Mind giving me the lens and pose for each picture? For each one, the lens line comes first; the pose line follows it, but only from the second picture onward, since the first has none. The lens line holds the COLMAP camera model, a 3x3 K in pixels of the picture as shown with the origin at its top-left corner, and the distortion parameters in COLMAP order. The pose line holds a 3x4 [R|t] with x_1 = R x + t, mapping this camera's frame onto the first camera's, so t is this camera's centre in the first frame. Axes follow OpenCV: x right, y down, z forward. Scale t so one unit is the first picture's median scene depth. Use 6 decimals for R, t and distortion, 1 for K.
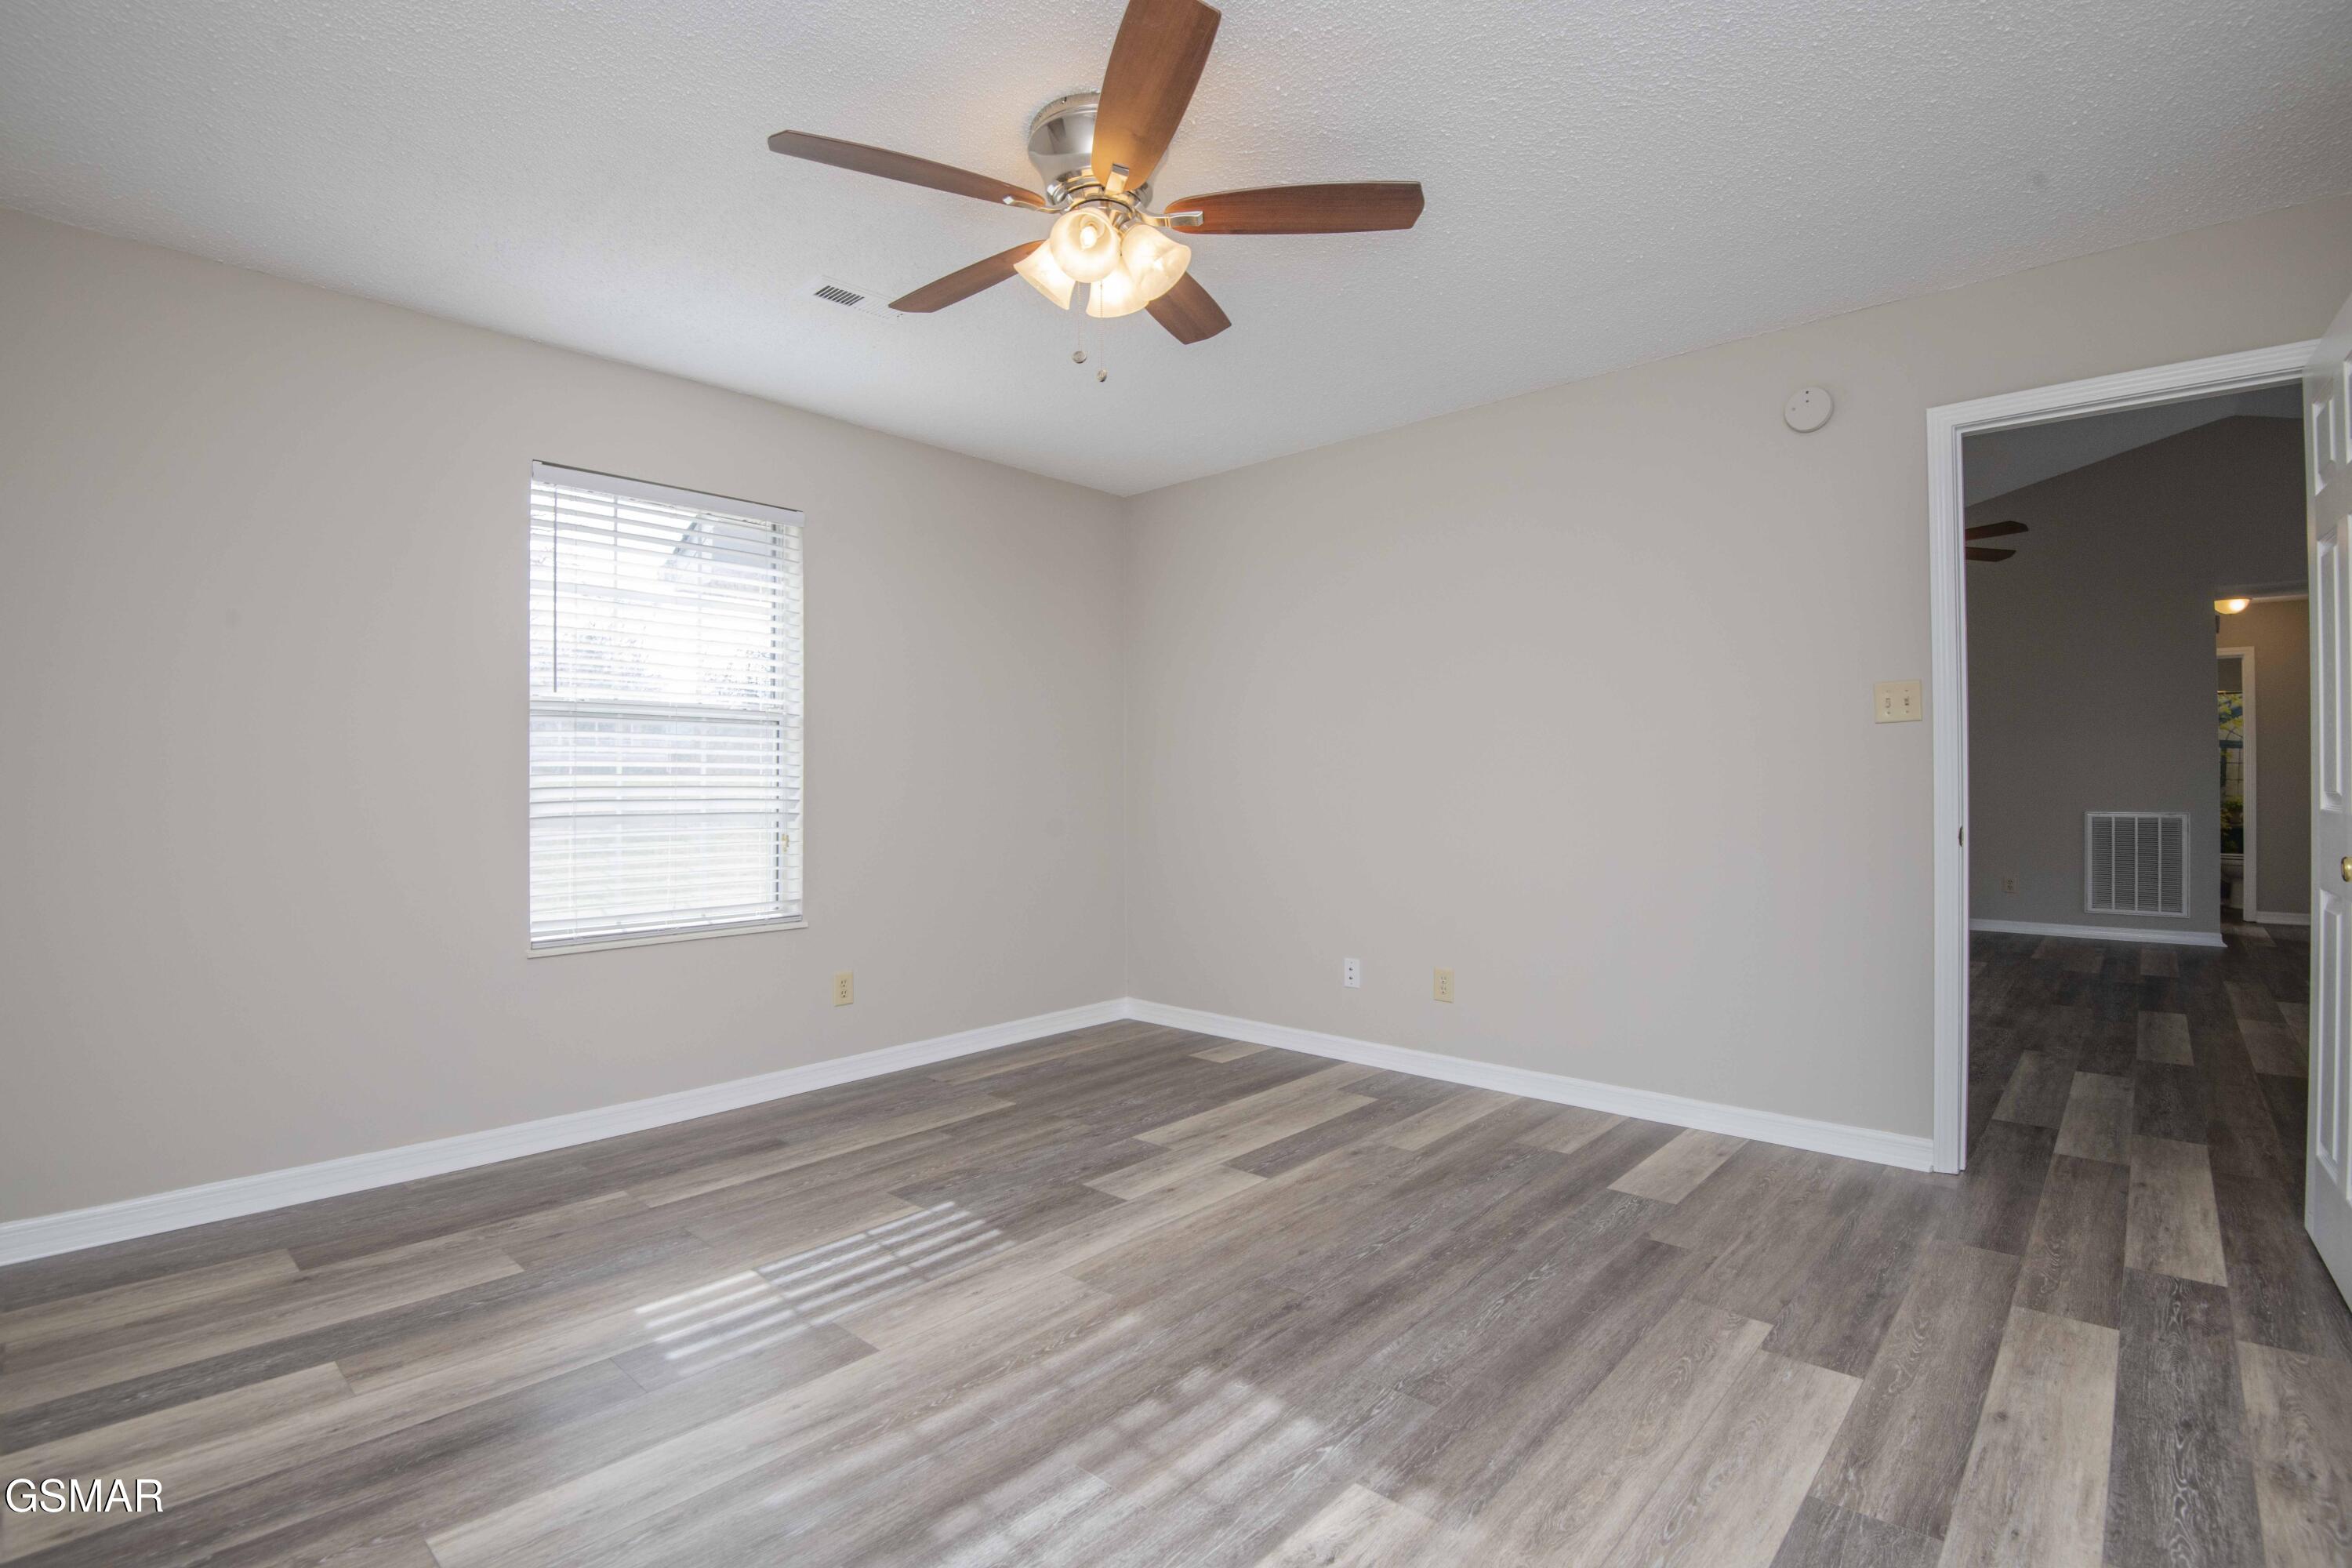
lens RADIAL K [[1089.5, 0, 1178.6], [0, 1089.5, 779.2], [0, 0, 1]] dist [-0.028673, -0.006035]
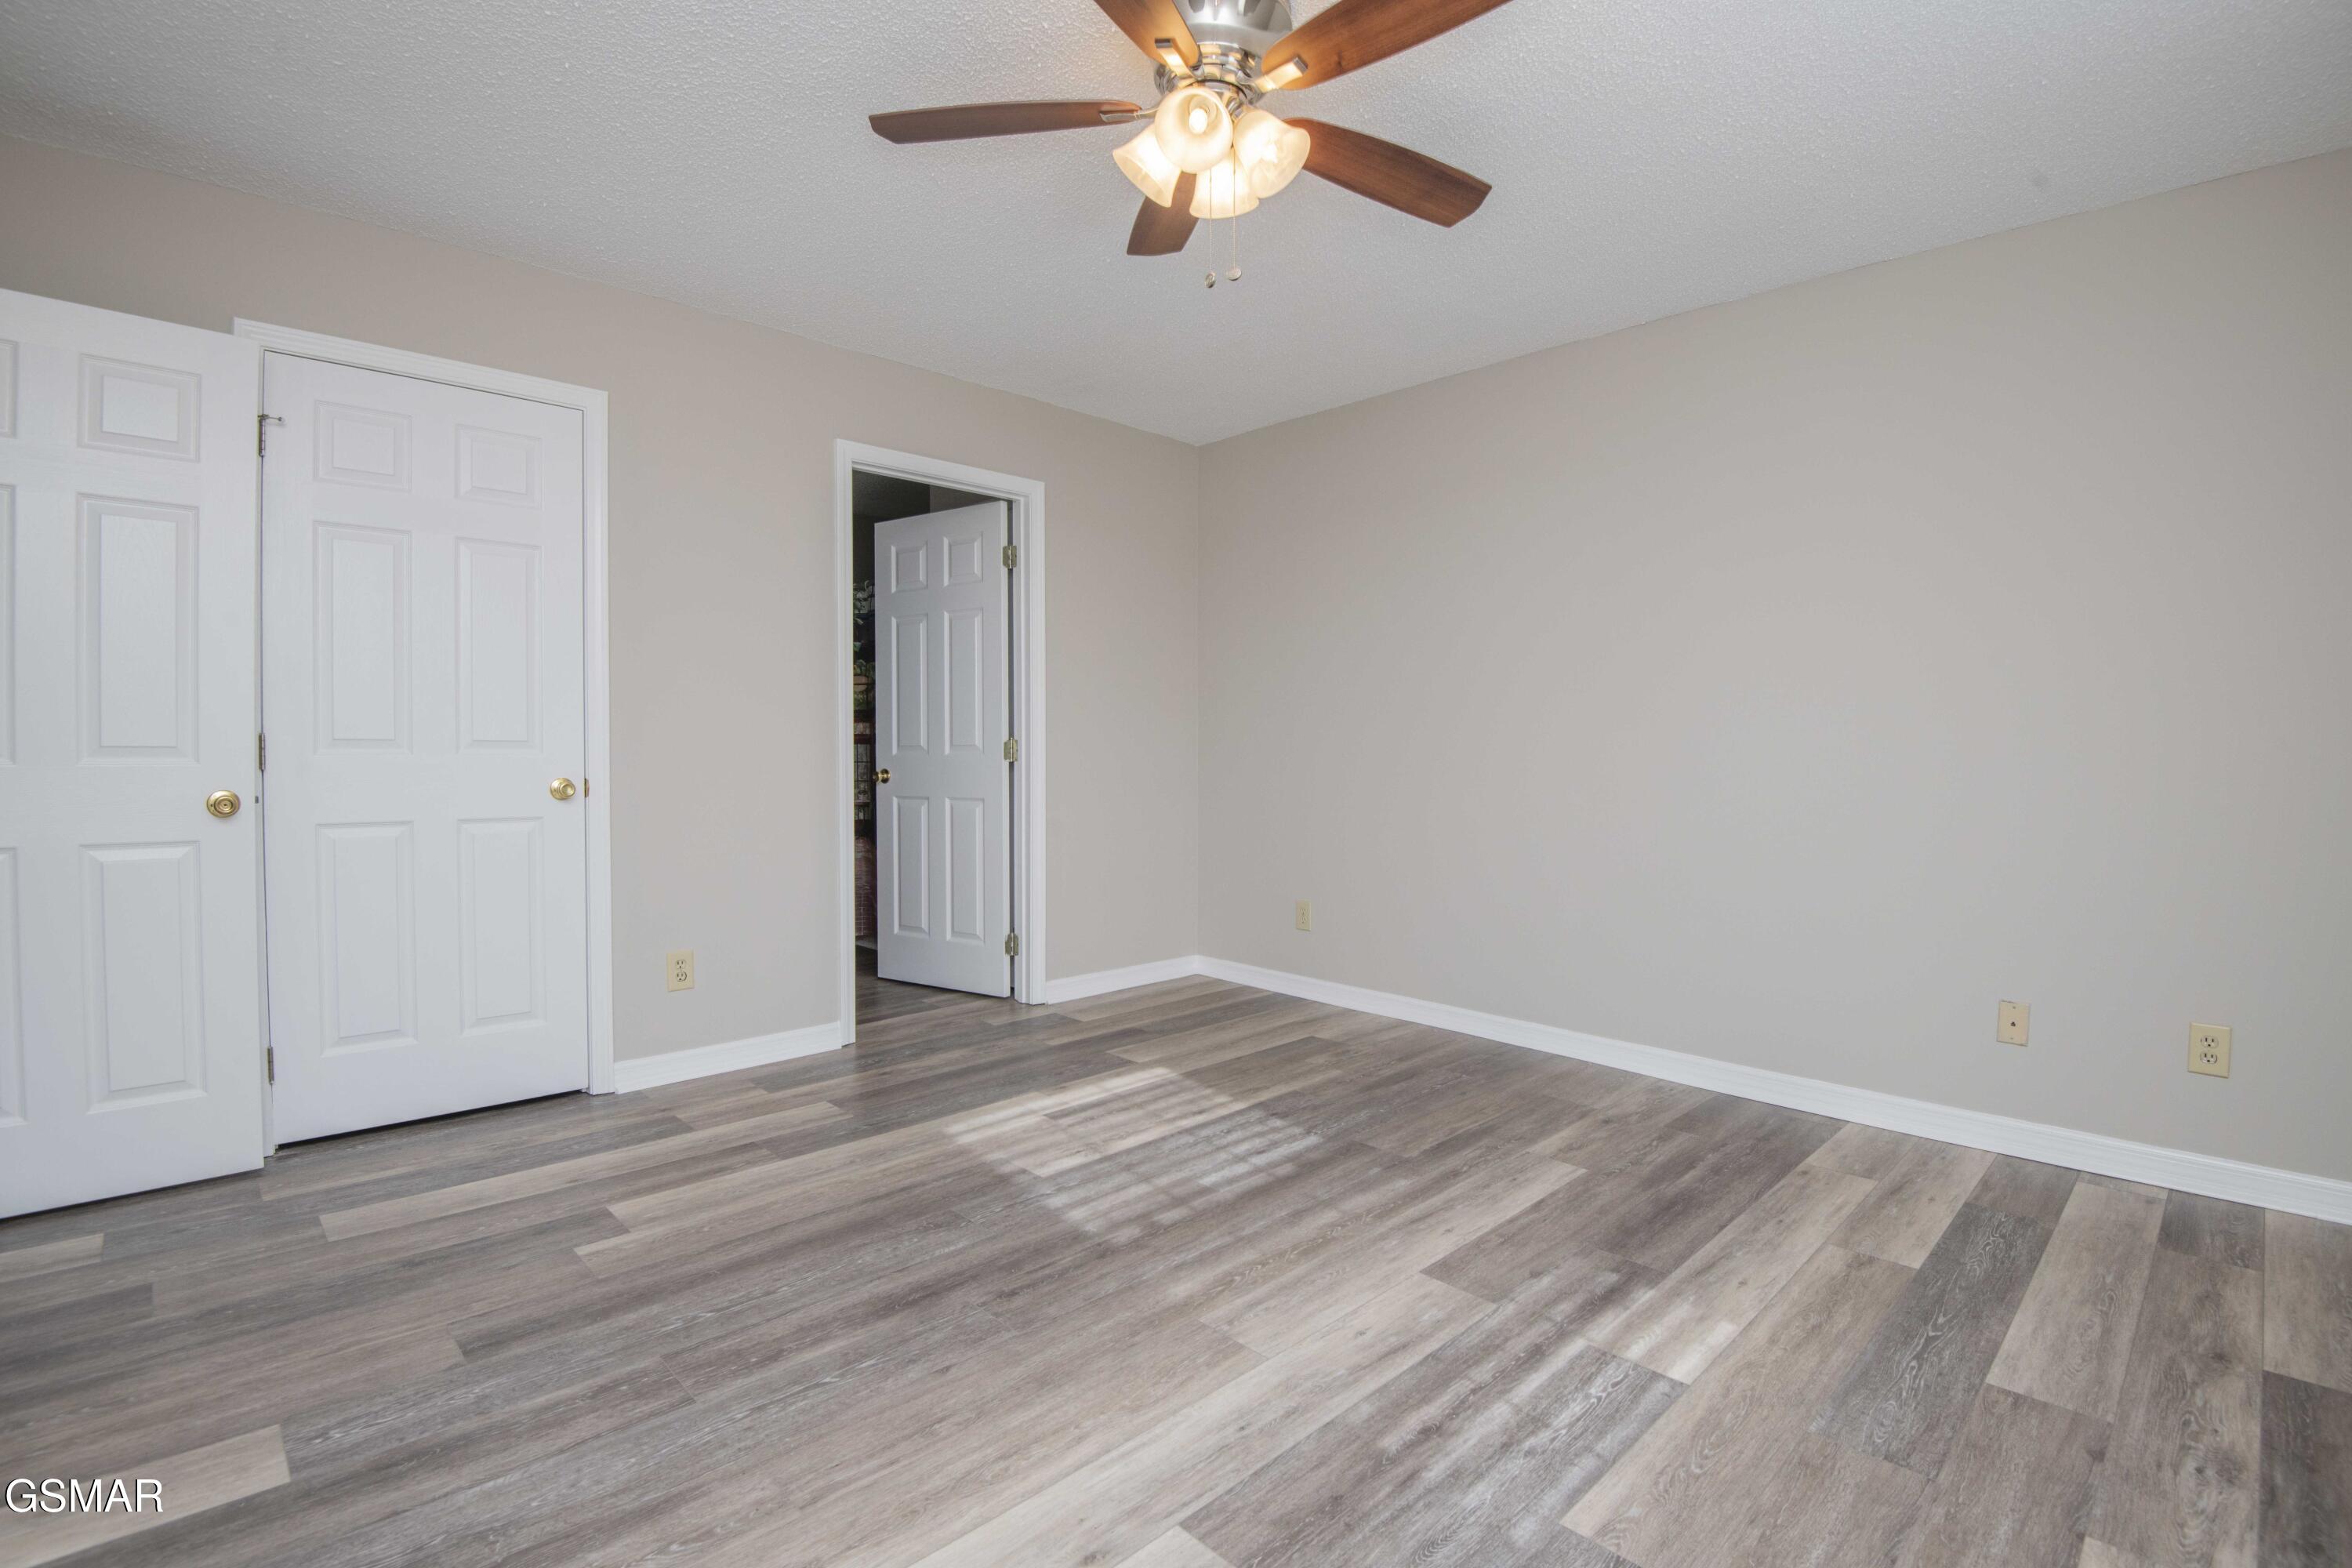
lens RADIAL K [[1089.5, 0, 1168.9], [0, 1089.5, 776.1], [0, 0, 1]] dist [-0.028673, -0.006035]
pose [[-0.997691, -0.000216, 0.067913, -0.103594], [0.001233, 0.999773, 0.021293, 0.021820], [-0.067903, 0.021328, -0.997464, 2.016754]]
